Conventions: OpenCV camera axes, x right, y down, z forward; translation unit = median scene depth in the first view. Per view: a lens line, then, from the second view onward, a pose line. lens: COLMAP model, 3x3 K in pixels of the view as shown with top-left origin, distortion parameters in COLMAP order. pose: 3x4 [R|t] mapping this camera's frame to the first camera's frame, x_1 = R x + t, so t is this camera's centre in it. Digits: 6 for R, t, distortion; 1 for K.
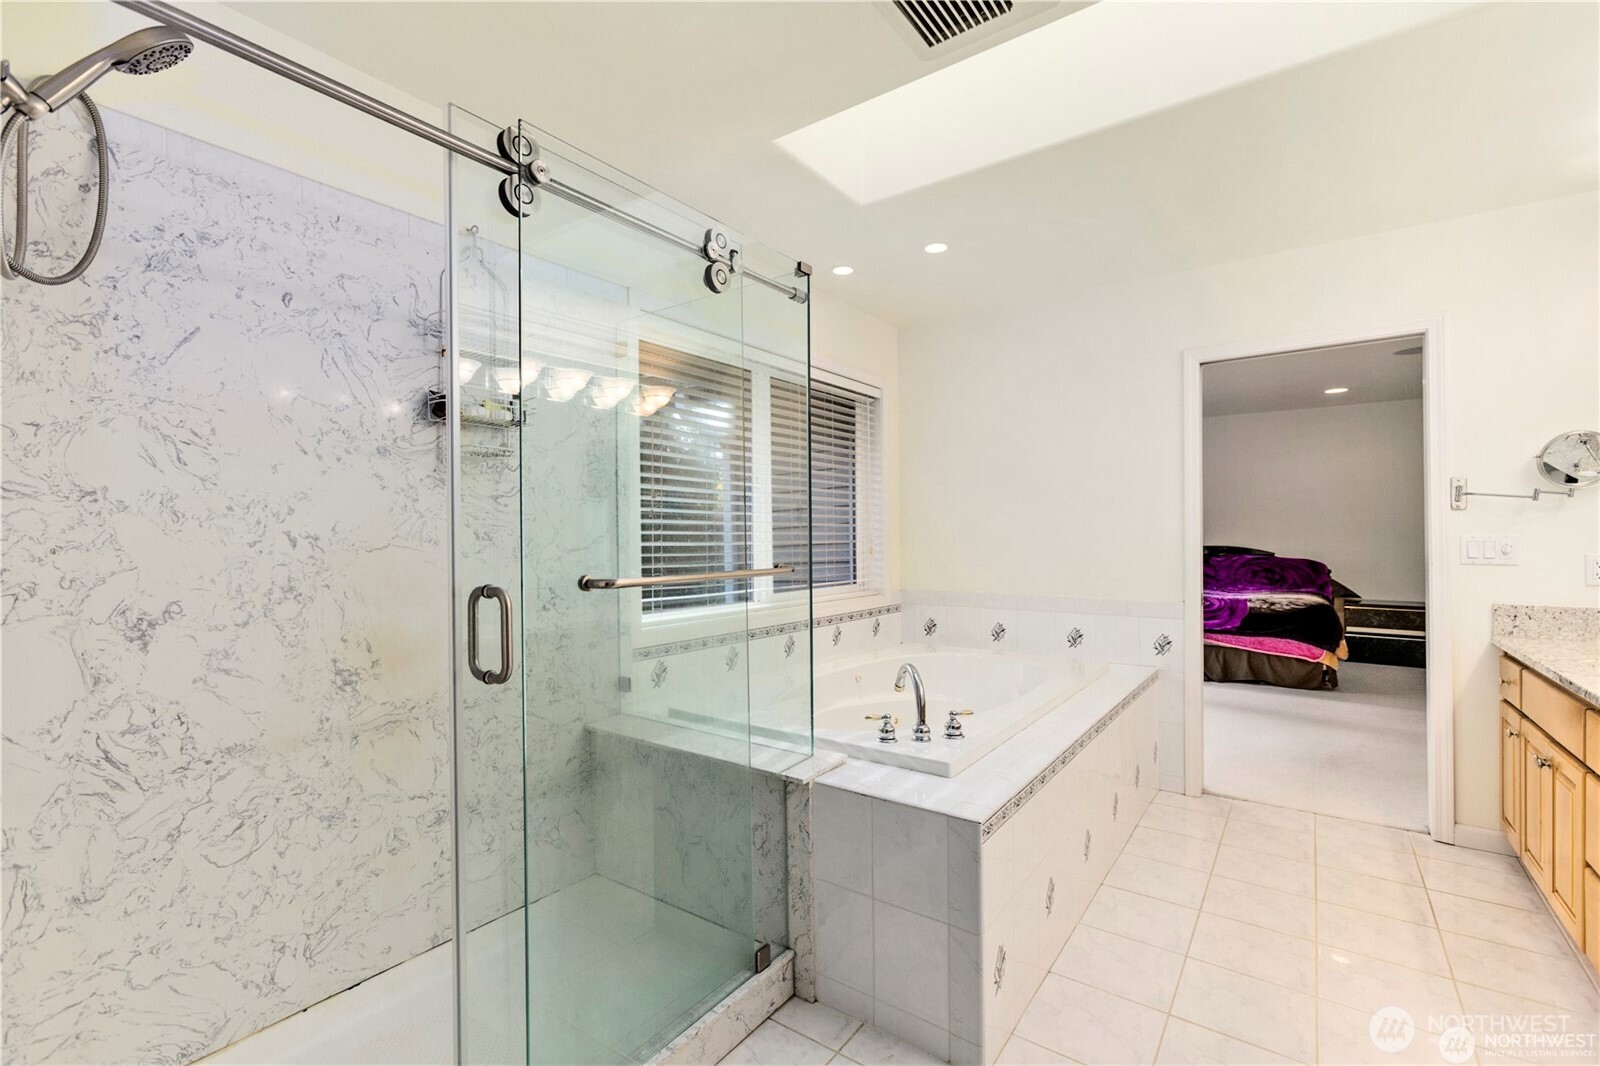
lens RADIAL K [[702.6, 0, 801.4], [0, 702.6, 531.2], [0, 0, 1]] dist [-0.015128, 0.008695]
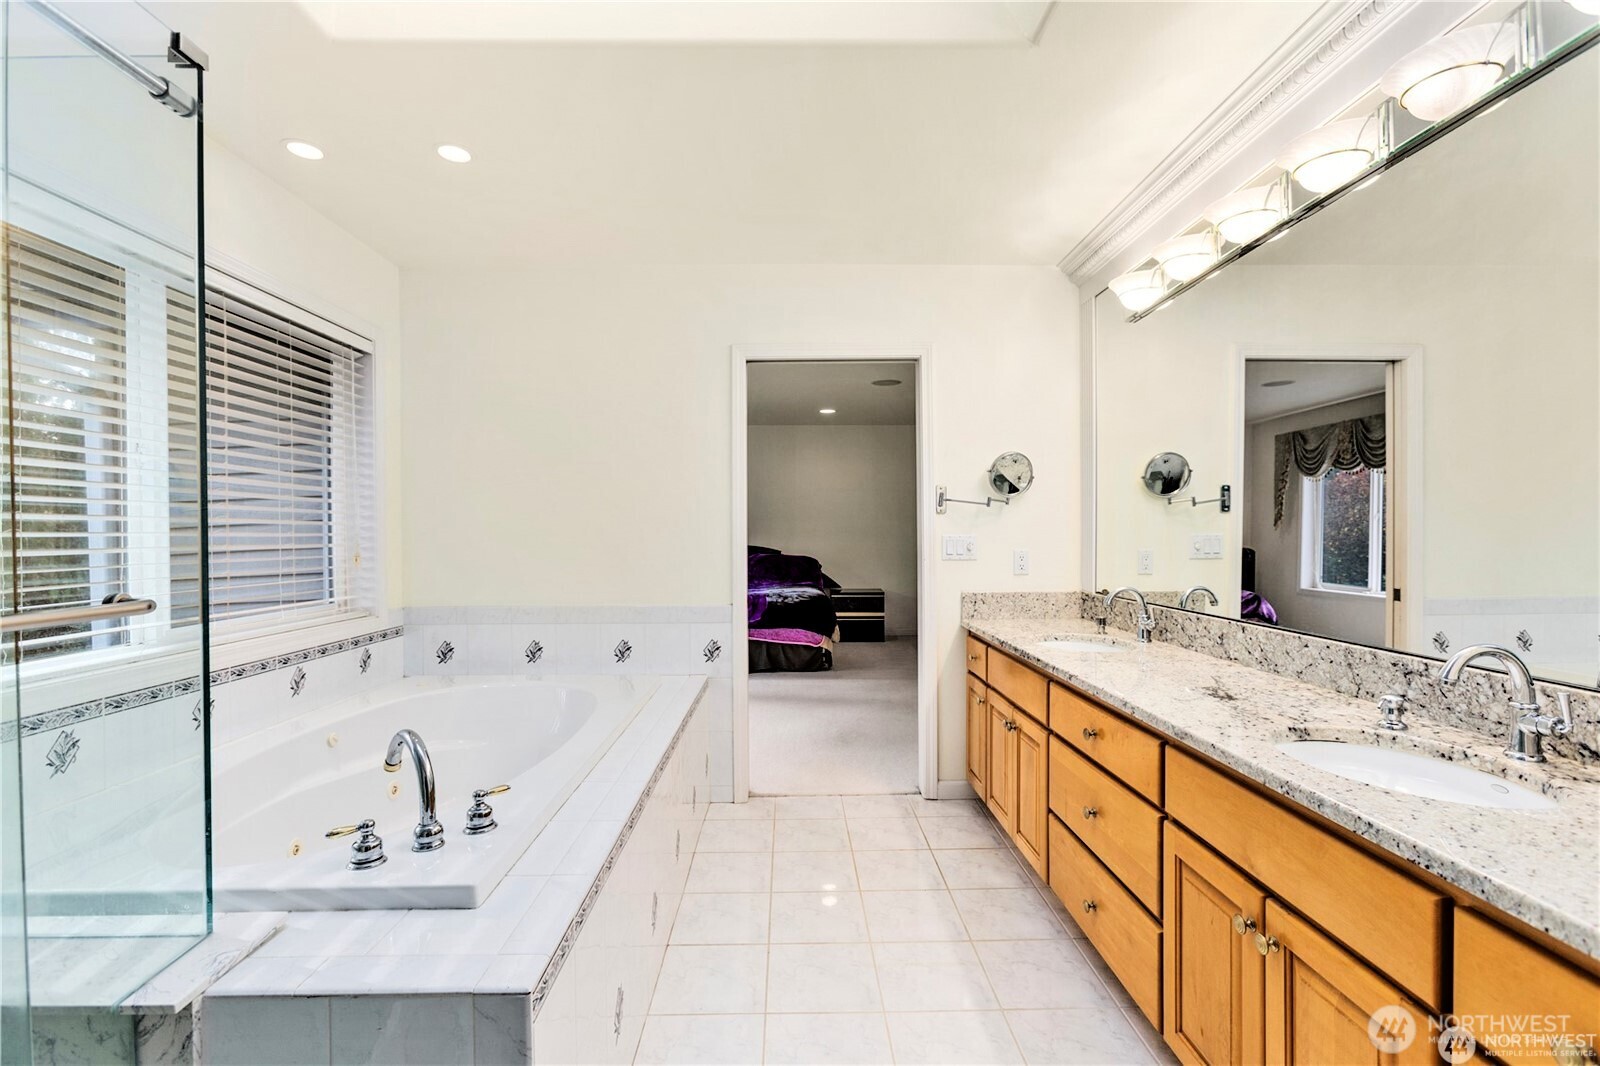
lens RADIAL K [[702.6, 0, 795.1], [0, 702.6, 535.5], [0, 0, 1]] dist [-0.015128, 0.008695]
pose [[0.800567, -0.002724, 0.599237, 0.042052], [-0.000173, 0.999989, 0.004777, 0.001063], [-0.599243, -0.003928, 0.800558, 0.209850]]
